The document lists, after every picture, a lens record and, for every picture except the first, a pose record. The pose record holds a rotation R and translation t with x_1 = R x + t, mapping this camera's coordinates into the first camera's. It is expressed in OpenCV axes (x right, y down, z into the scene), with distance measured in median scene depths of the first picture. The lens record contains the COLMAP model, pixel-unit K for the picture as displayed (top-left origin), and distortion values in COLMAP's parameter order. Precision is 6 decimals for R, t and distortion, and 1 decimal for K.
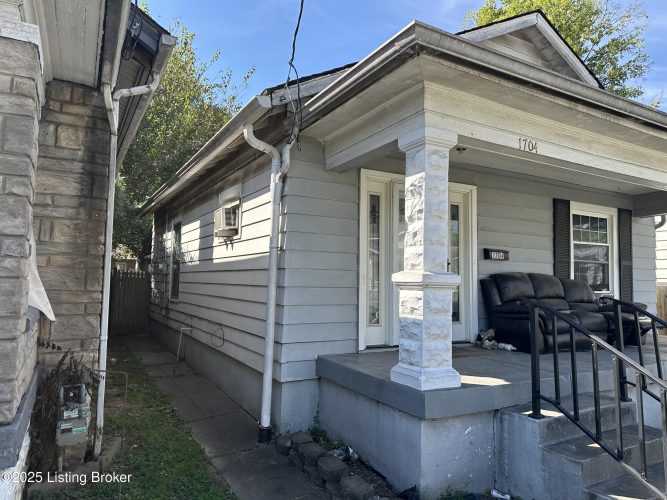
lens RADIAL K [[467.1, 0, 333.5], [0, 467.1, 250.0], [0, 0, 1]] dist [0.039033, -0.004312]
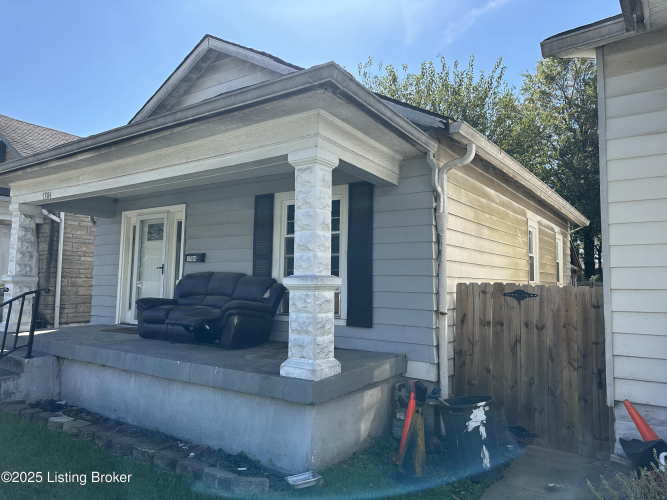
lens RADIAL K [[473.5, 0, 333.4], [0, 473.5, 245.0], [0, 0, 1]] dist [0.051590, -0.000771]
pose [[0.435262, -0.086448, -0.896144, 1.608611], [0.052271, 0.996127, -0.070705, 0.082977], [0.898785, -0.016067, 0.438094, 0.796753]]
